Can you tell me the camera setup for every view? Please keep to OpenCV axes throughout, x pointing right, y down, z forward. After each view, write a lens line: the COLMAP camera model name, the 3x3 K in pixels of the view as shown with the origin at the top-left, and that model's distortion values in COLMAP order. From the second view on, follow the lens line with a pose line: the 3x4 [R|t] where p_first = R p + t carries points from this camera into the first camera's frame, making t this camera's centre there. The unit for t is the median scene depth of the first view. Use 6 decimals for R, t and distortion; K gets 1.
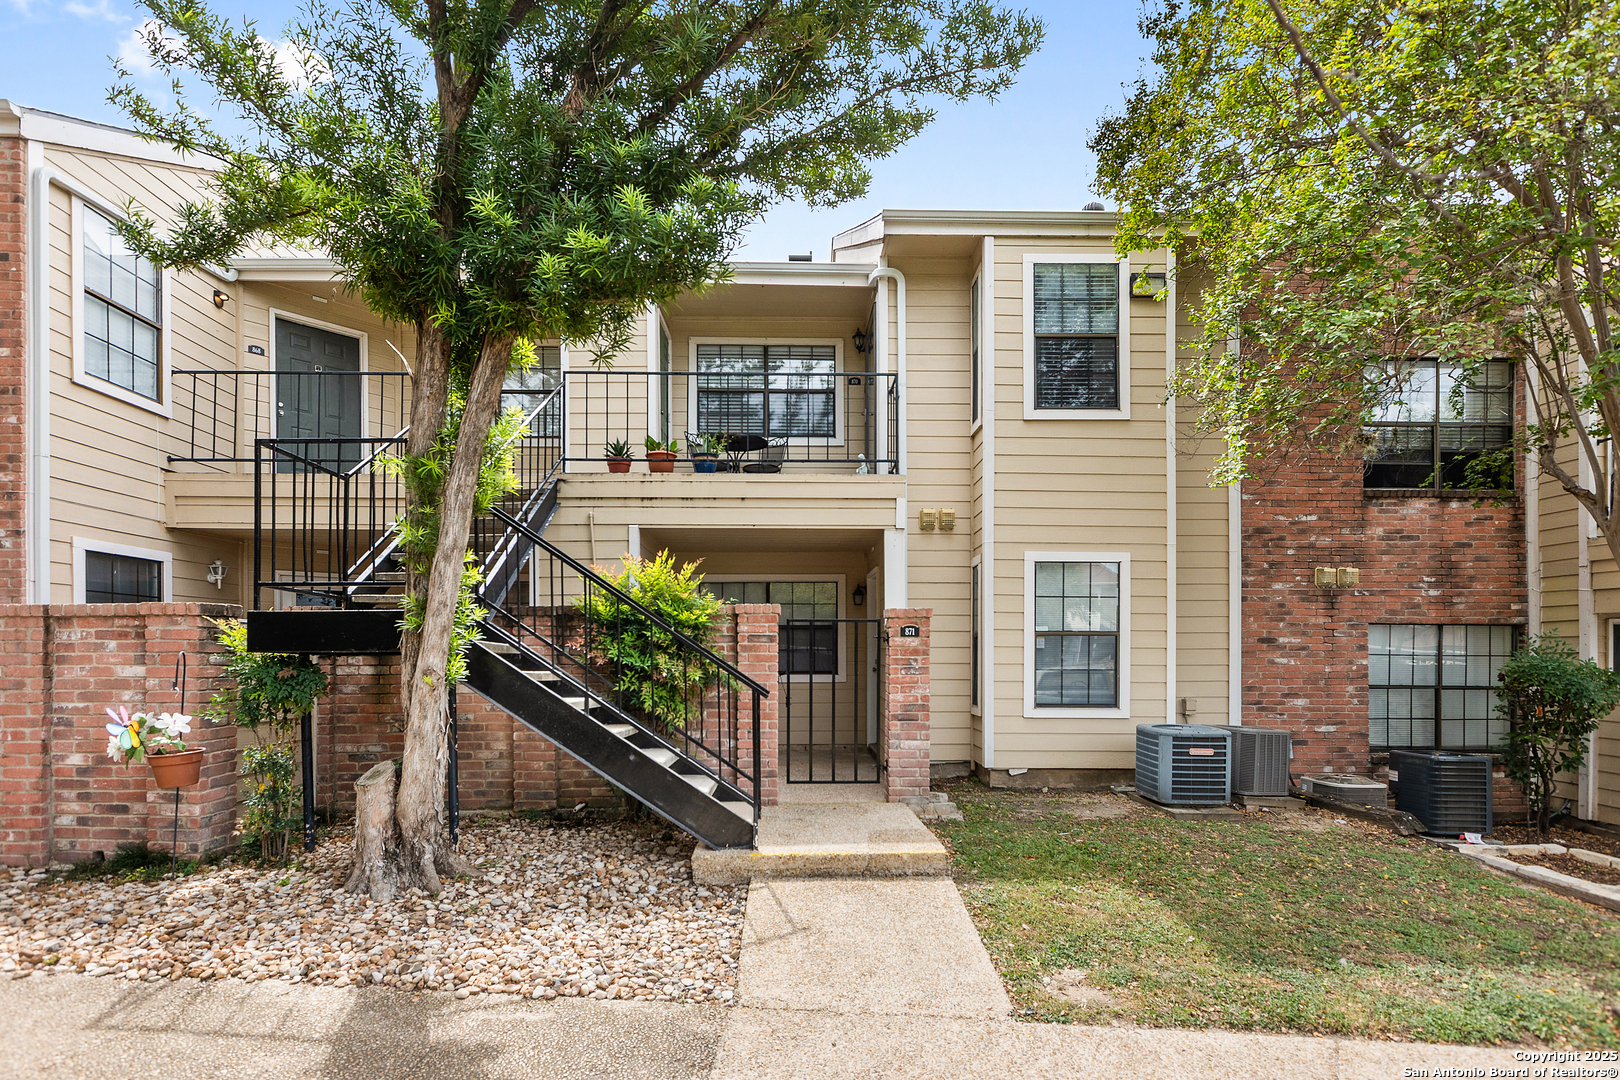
lens RADIAL K [[792.7, 0, 808.0], [0, 792.7, 653.8], [0, 0, 1]] dist [0.000754, 0.000321]
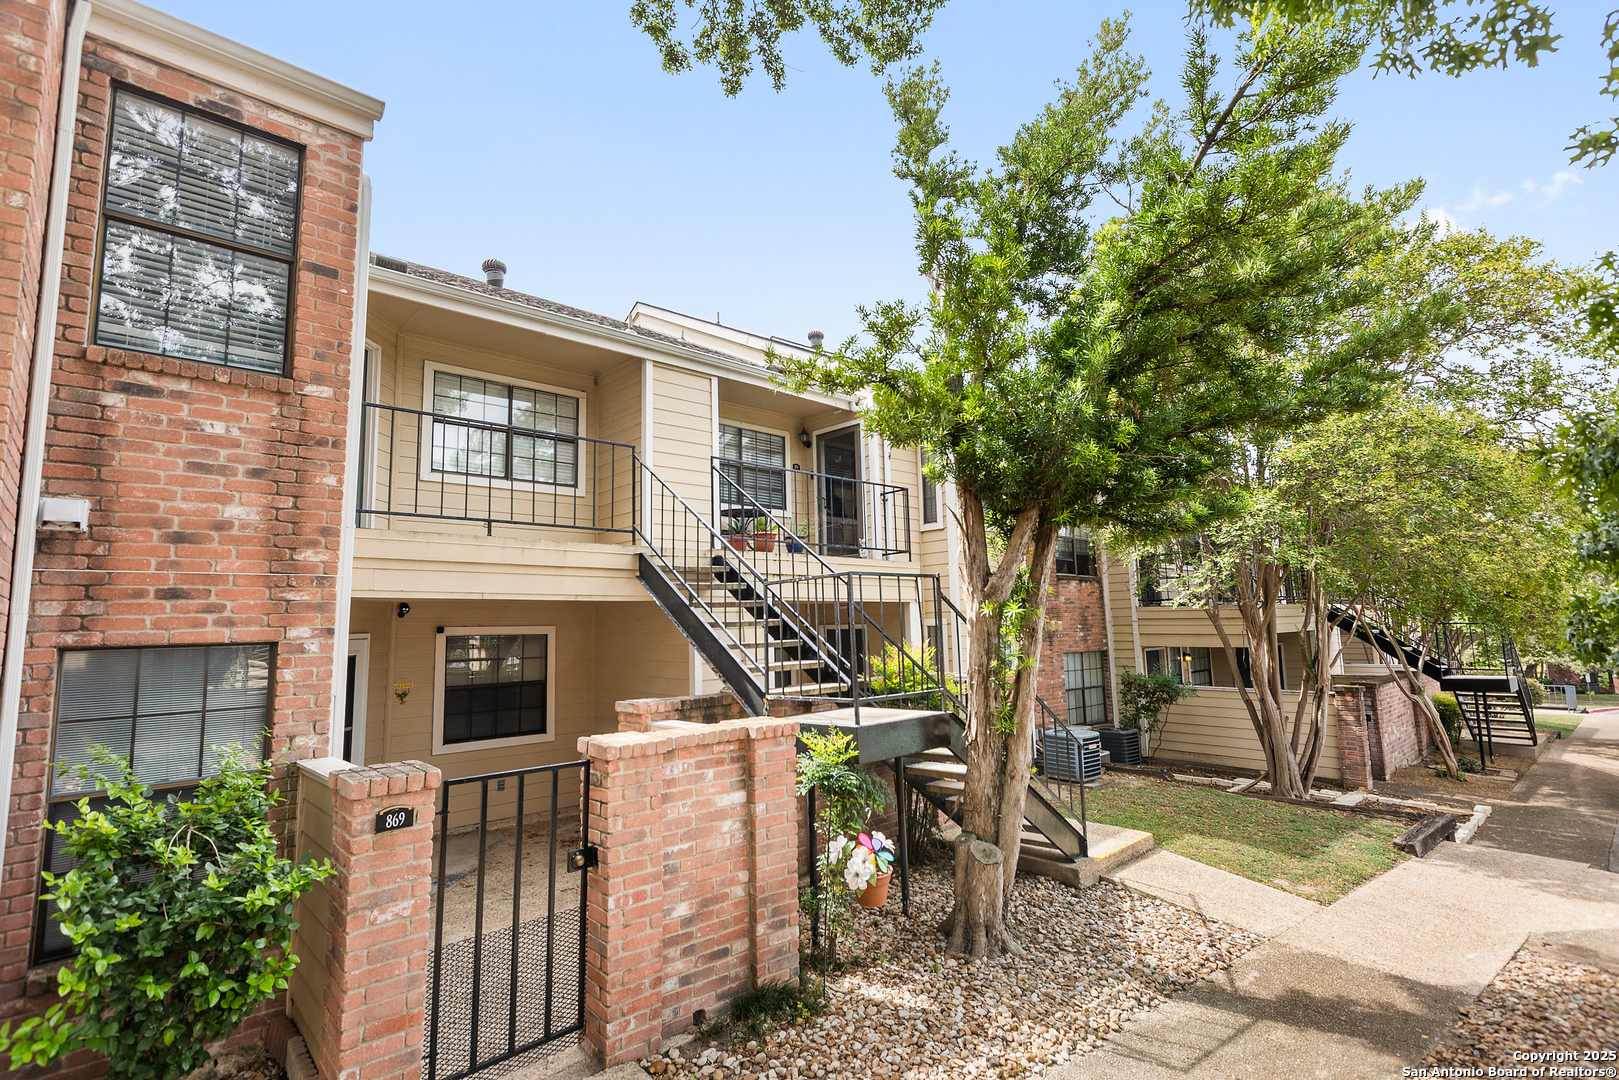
lens RADIAL K [[764.3, 0, 809.0], [0, 764.3, 533.9], [0, 0, 1]] dist [0.000270, -0.000001]
pose [[0.753495, 0.066127, 0.654120, -1.131897], [0.020075, 0.992151, -0.123425, -0.146172], [-0.657147, 0.106132, 0.746253, 0.165237]]
